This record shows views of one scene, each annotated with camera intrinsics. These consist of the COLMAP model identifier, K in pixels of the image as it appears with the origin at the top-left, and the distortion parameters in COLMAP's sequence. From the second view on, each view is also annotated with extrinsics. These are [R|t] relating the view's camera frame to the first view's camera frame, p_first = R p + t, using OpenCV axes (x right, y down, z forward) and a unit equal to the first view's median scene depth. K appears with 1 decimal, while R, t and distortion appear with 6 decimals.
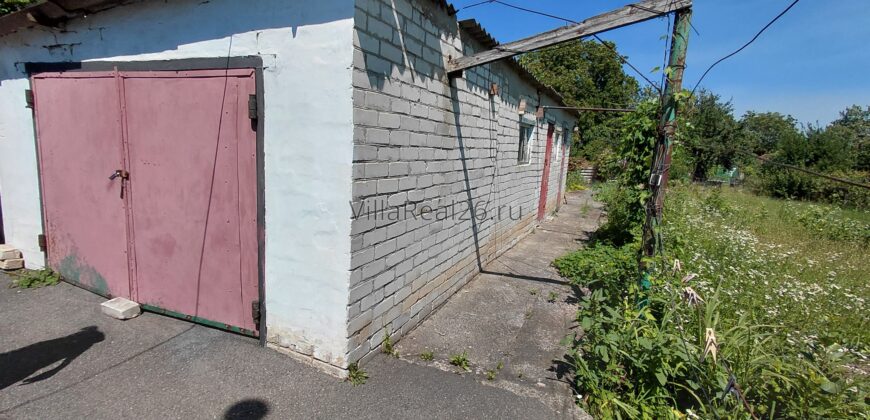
lens RADIAL K [[397.2, 0, 436.7], [0, 397.2, 210.1], [0, 0, 1]] dist [-0.003403, 0.003053]
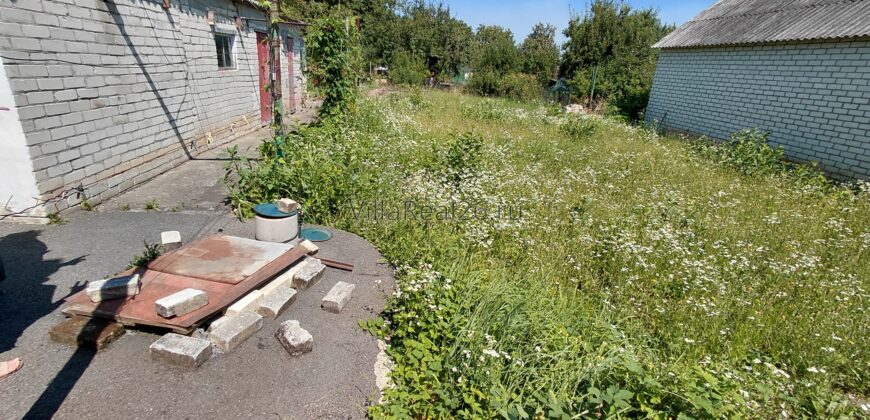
lens RADIAL K [[397.2, 0, 430.9], [0, 397.2, 207.4], [0, 0, 1]] dist [-0.003403, 0.003053]
pose [[0.873813, -0.173777, 0.454150, 0.217379], [0.076432, 0.971437, 0.224653, 0.096357], [-0.480217, -0.161593, 0.862136, -0.572158]]
